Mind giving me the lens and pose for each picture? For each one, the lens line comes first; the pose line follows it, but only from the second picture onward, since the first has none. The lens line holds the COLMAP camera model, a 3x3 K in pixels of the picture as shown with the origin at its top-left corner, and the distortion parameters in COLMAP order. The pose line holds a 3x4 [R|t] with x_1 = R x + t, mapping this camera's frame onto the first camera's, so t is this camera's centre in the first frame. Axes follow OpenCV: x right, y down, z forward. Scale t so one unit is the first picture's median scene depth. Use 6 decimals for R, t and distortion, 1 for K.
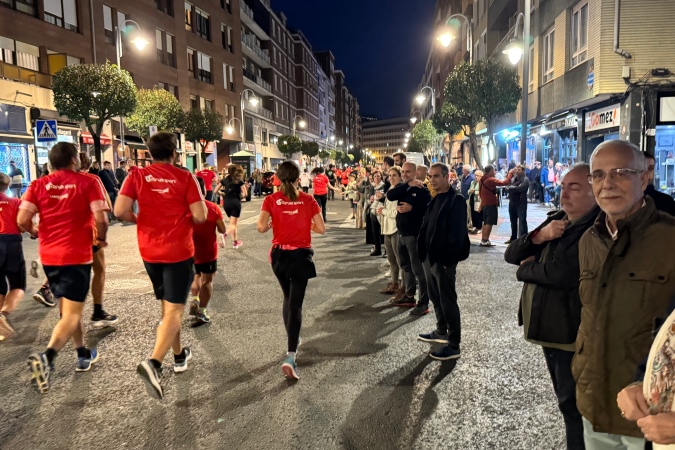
lens RADIAL K [[474.1, 0, 337.4], [0, 474.1, 224.3], [0, 0, 1]] dist [0.000356, -0.002605]
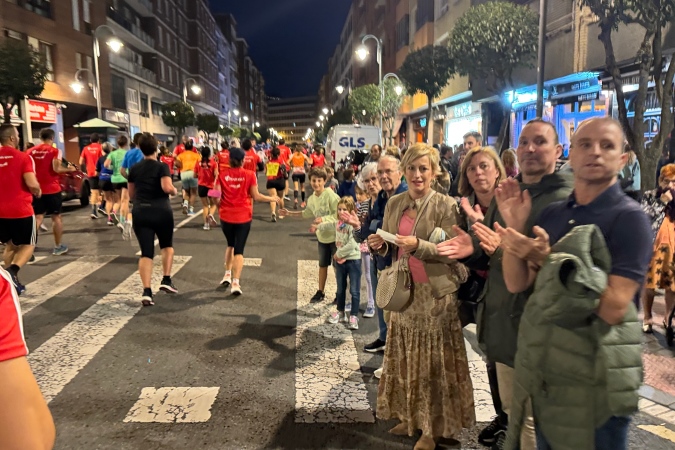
lens RADIAL K [[474.1, 0, 340.4], [0, 474.1, 221.6], [0, 0, 1]] dist [0.000356, -0.002605]
pose [[0.978979, -0.018429, 0.203124, -0.003652], [0.011563, 0.999323, 0.034937, -0.015365], [-0.203631, -0.031854, 0.978529, 0.133137]]
